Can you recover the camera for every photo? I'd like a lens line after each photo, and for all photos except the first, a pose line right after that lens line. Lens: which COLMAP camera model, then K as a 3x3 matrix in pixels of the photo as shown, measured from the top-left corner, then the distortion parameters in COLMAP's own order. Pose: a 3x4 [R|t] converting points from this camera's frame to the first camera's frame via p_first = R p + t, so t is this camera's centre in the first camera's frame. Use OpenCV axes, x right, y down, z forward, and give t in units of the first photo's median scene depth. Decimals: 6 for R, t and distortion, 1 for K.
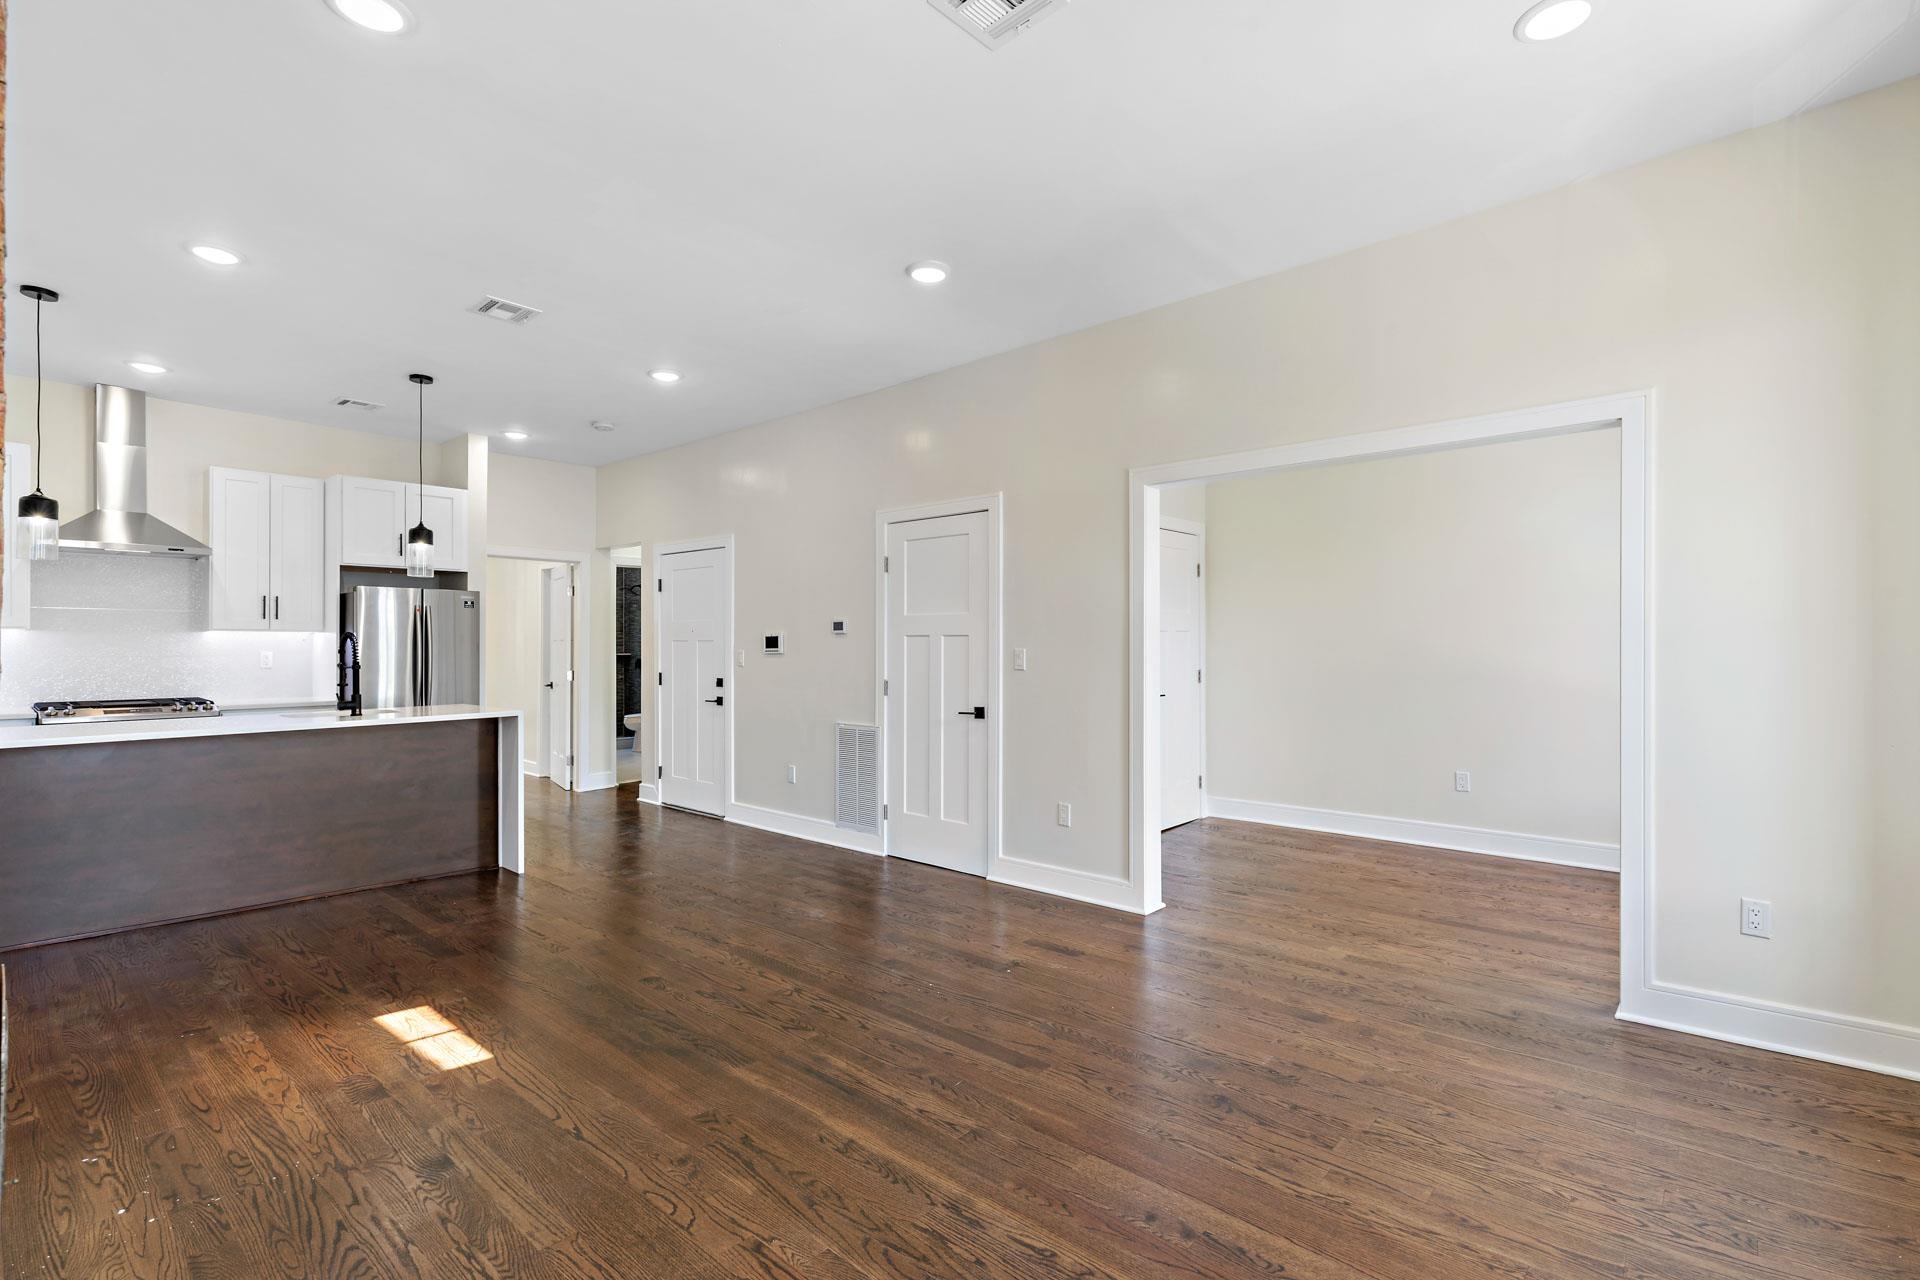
lens RADIAL K [[863.9, 0, 953.0], [0, 863.9, 640.3], [0, 0, 1]] dist [0.007192, -0.000786]
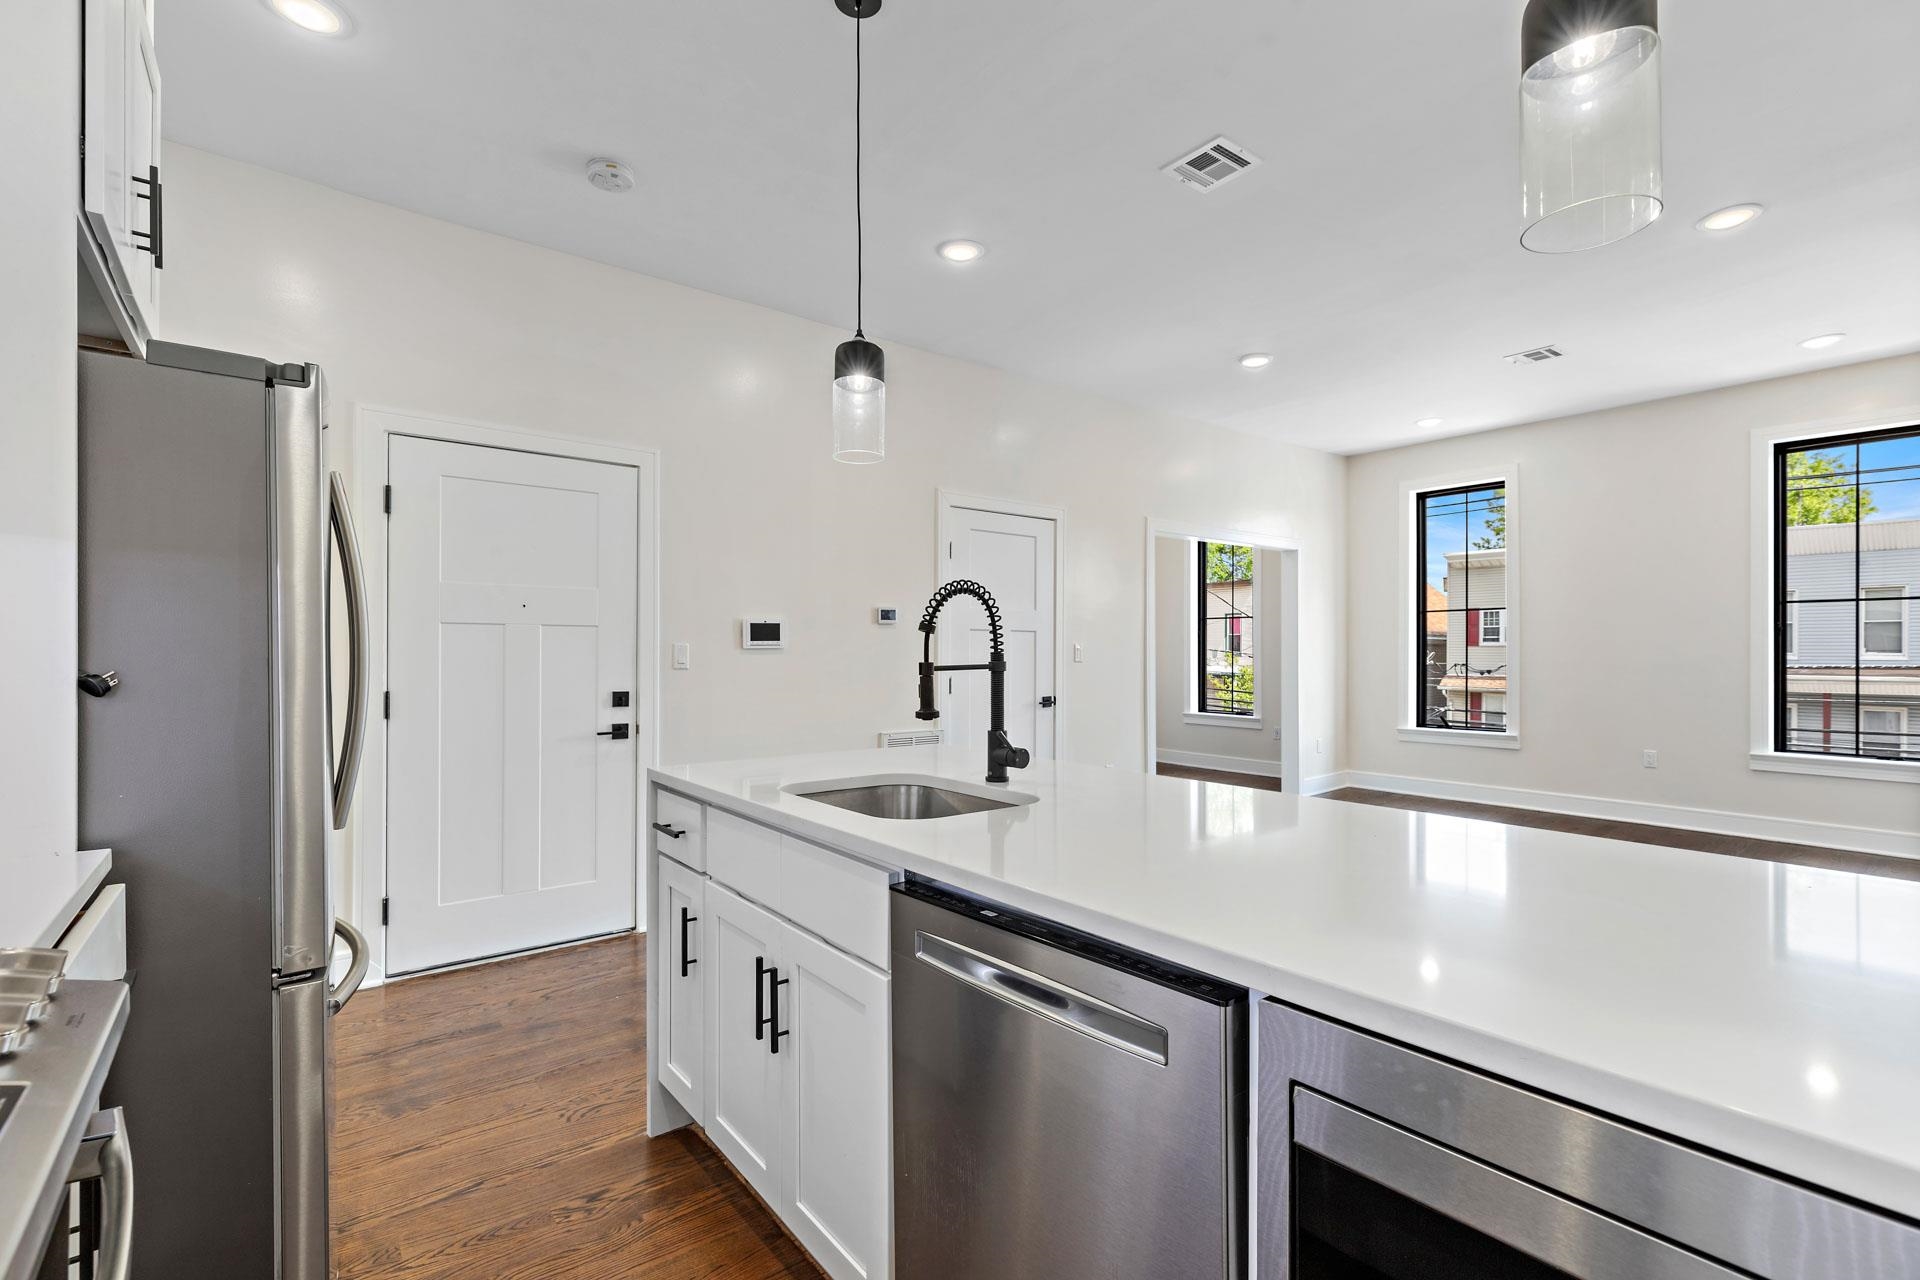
lens RADIAL K [[863.9, 0, 960.2], [0, 863.9, 650.4], [0, 0, 1]] dist [0.007192, -0.000786]
pose [[0.170519, 0.005190, 0.985341, -1.086528], [-0.006325, 0.999971, -0.004172, 0.023798], [-0.985334, -0.005521, 0.170547, 0.929569]]
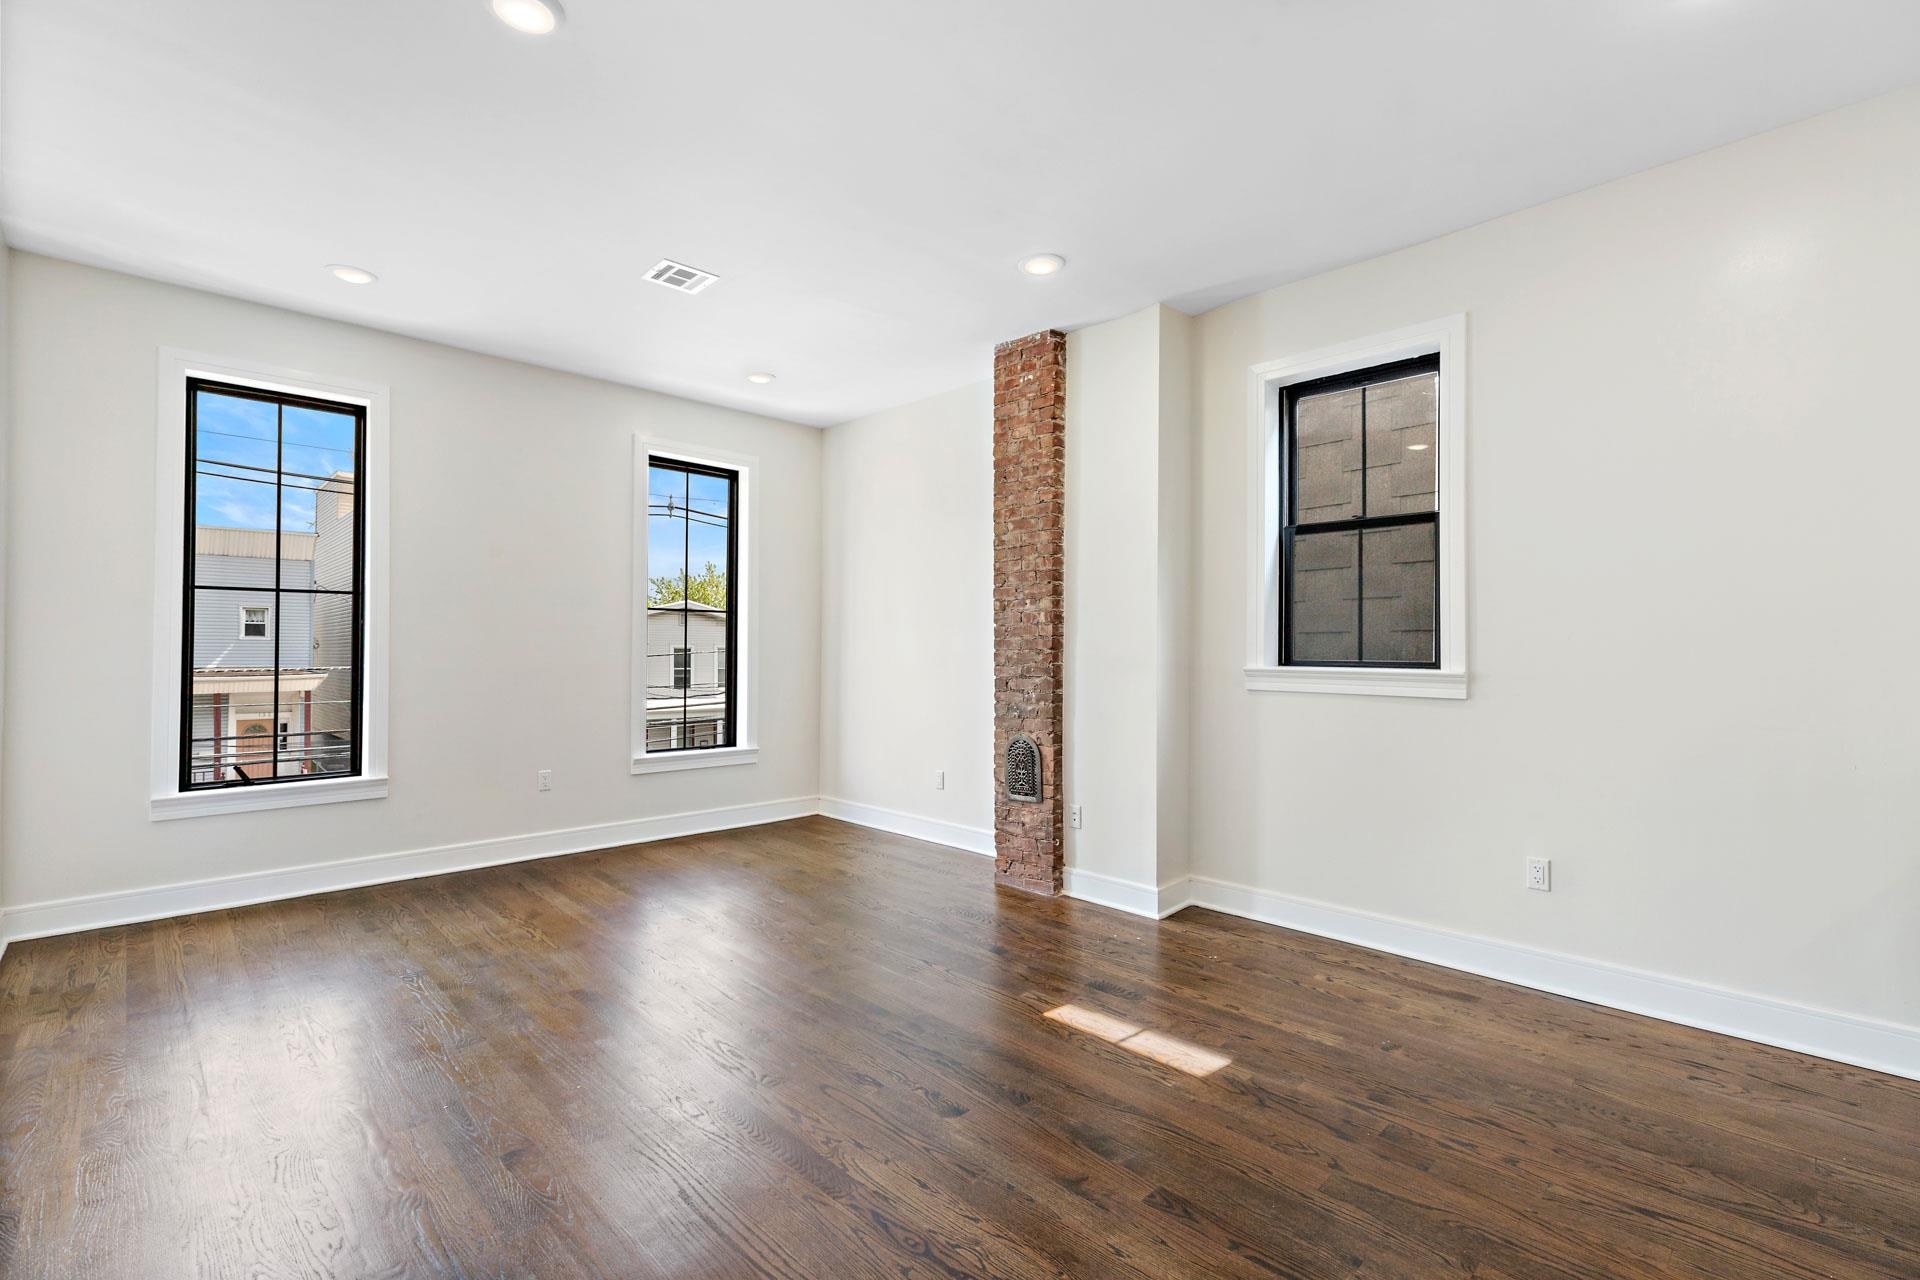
lens RADIAL K [[863.9, 0, 955.3], [0, 863.9, 635.5], [0, 0, 1]] dist [0.007192, -0.000786]
pose [[-0.997428, 0.002218, 0.071647, -0.280885], [0.000523, 0.999720, -0.023673, 0.014221], [-0.071679, -0.023575, -0.997149, 1.195945]]
